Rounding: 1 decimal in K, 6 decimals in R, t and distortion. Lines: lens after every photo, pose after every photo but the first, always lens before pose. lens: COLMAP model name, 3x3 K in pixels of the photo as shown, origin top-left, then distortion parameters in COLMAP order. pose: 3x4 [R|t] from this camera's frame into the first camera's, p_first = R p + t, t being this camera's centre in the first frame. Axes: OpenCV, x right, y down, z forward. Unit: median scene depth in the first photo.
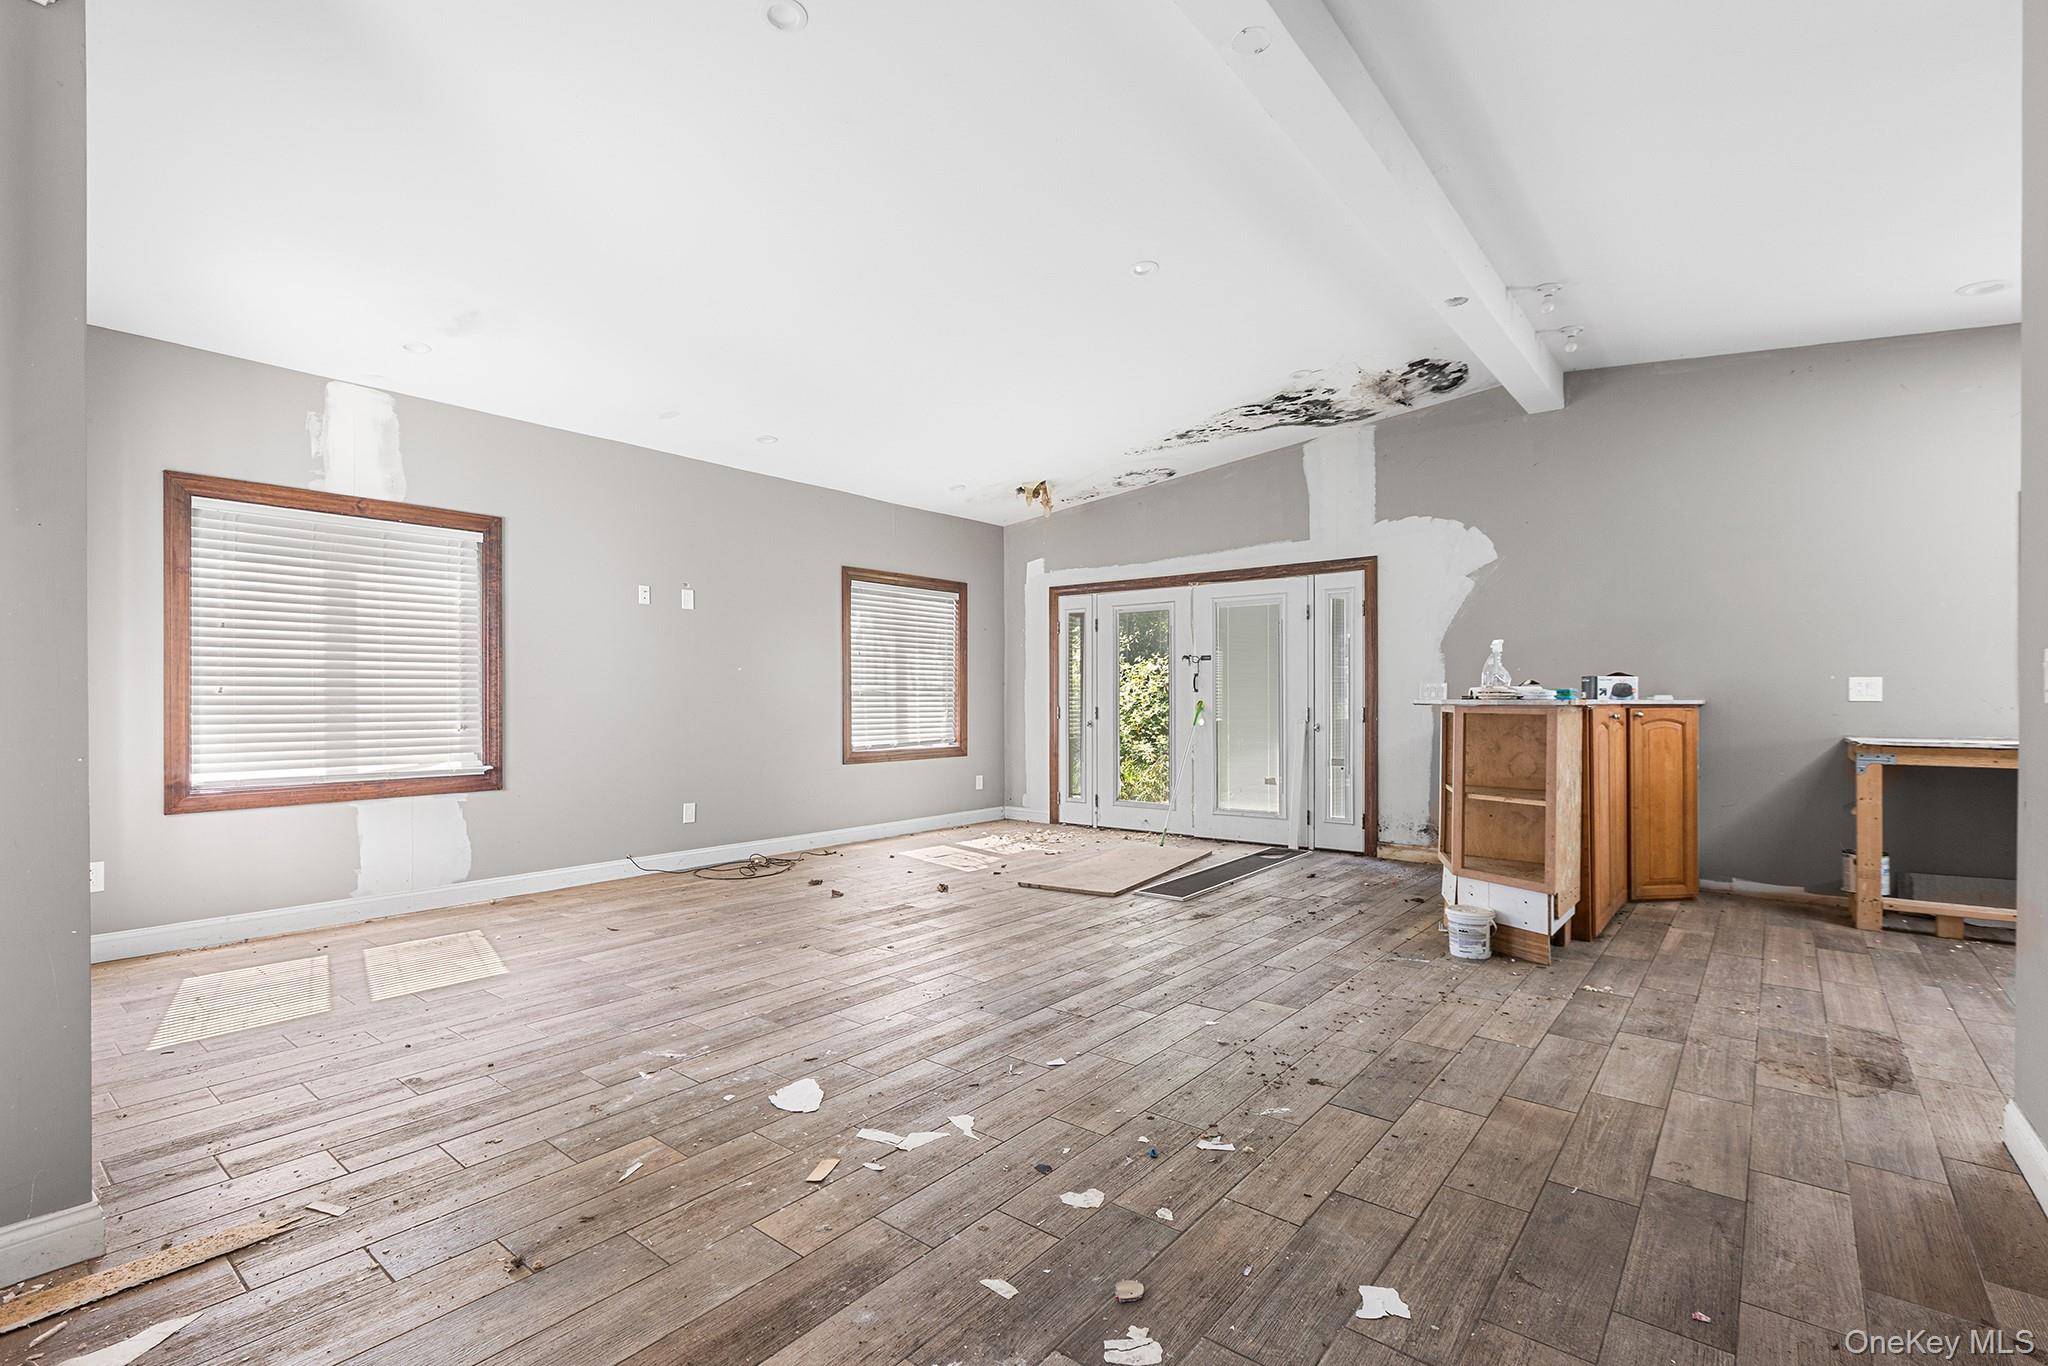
lens RADIAL K [[913.9, 0, 1028.6], [0, 913.9, 694.6], [0, 0, 1]] dist [-0.000902, -0.000076]
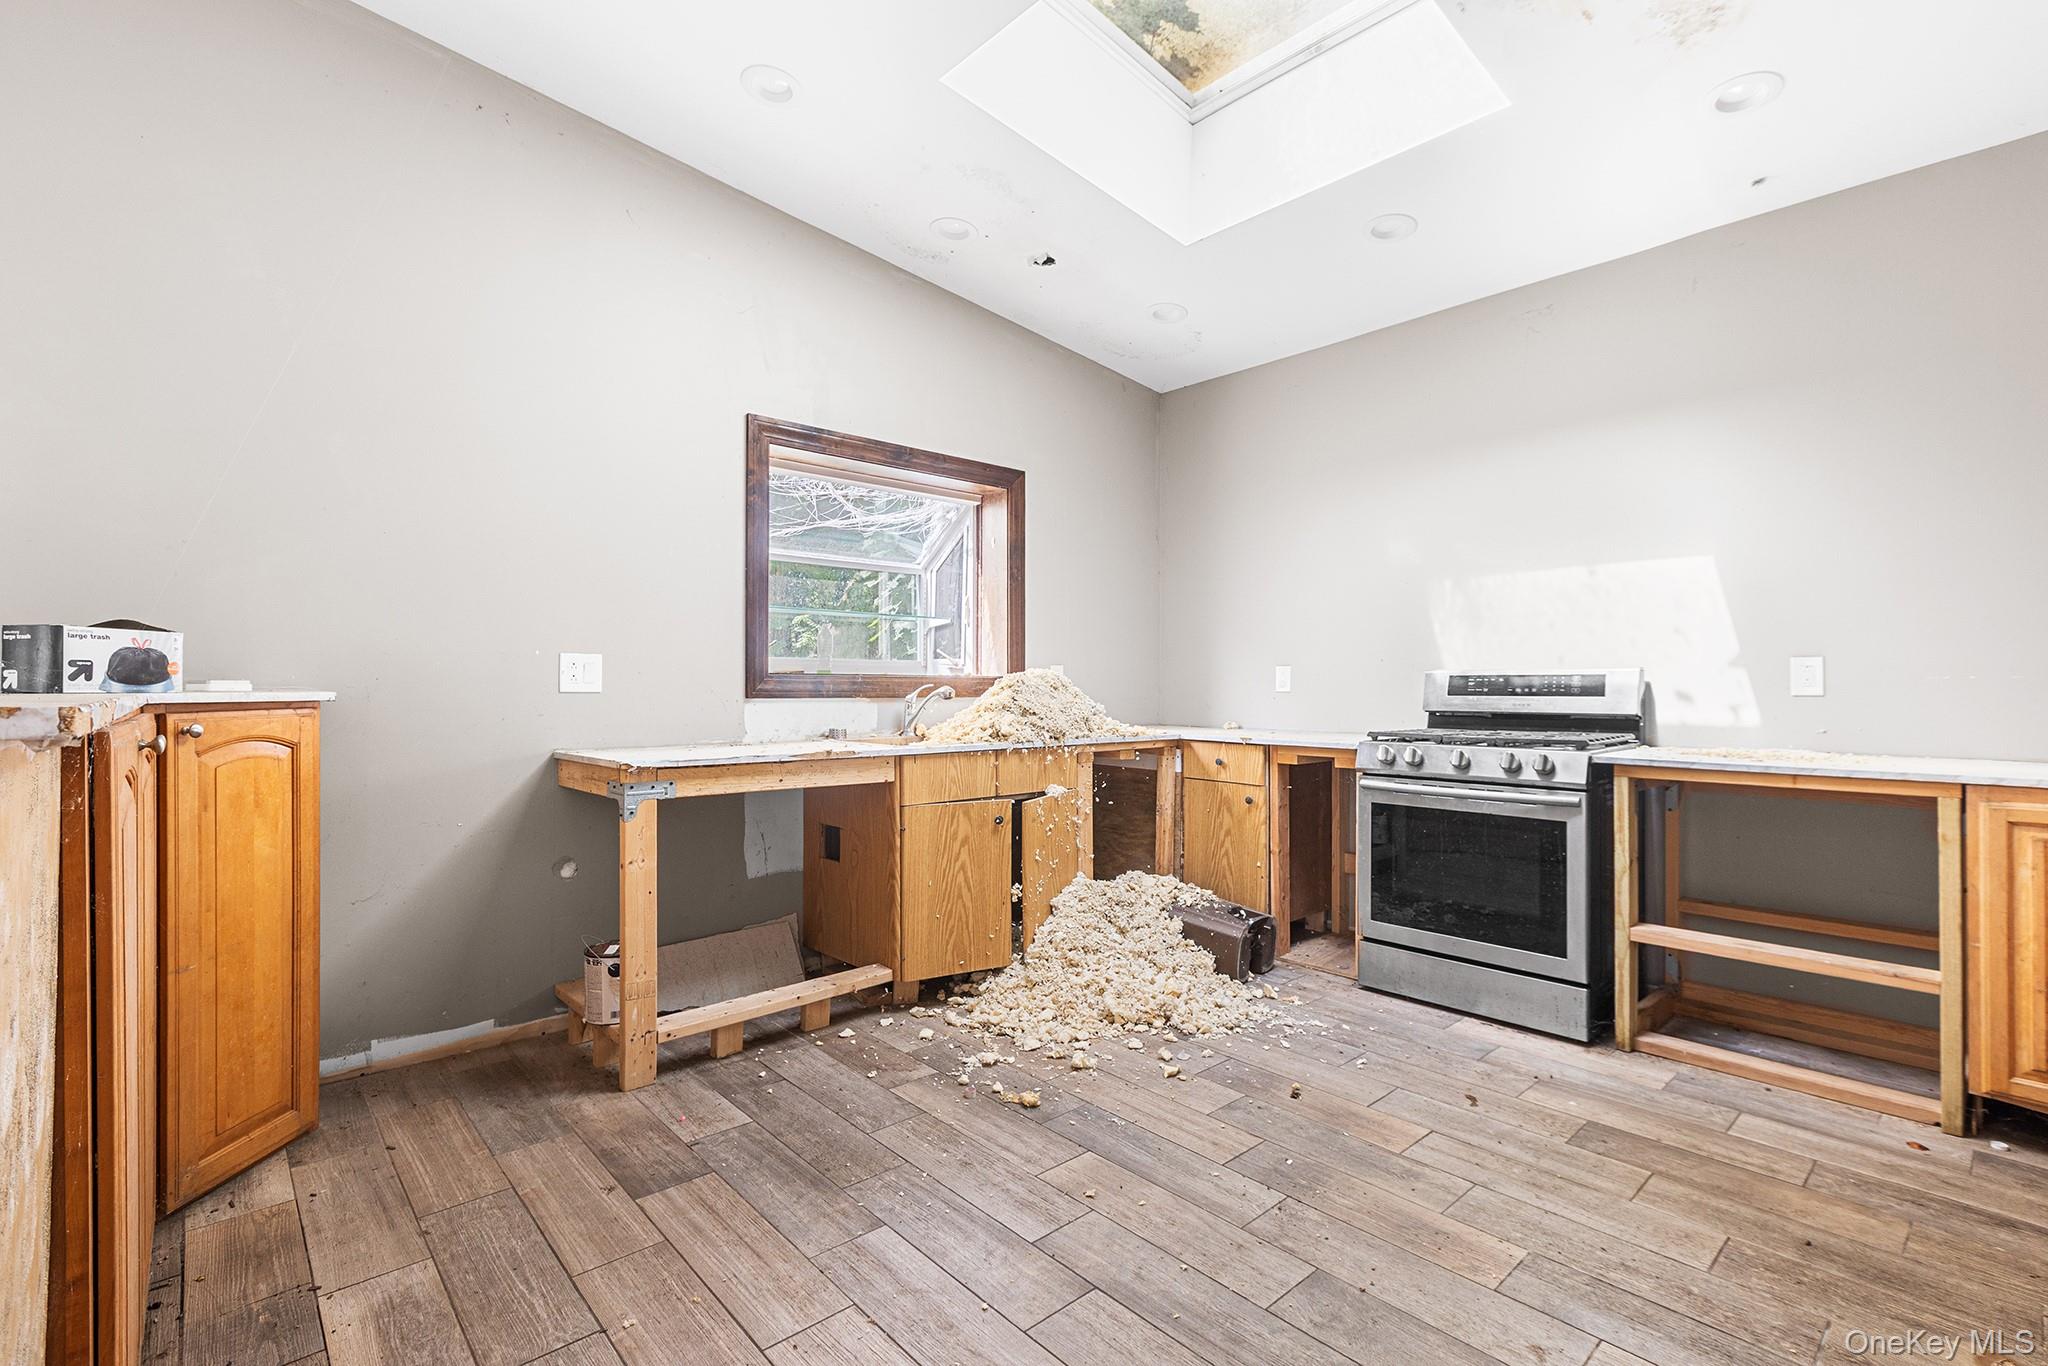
lens RADIAL K [[913.9, 0, 1029.5], [0, 913.9, 684.1], [0, 0, 1]] dist [-0.000902, -0.000076]
pose [[0.147816, 0.002397, 0.989012, 0.334290], [-0.005574, 0.999983, -0.001590, 0.001082], [-0.988999, -0.005278, 0.147827, 0.586531]]
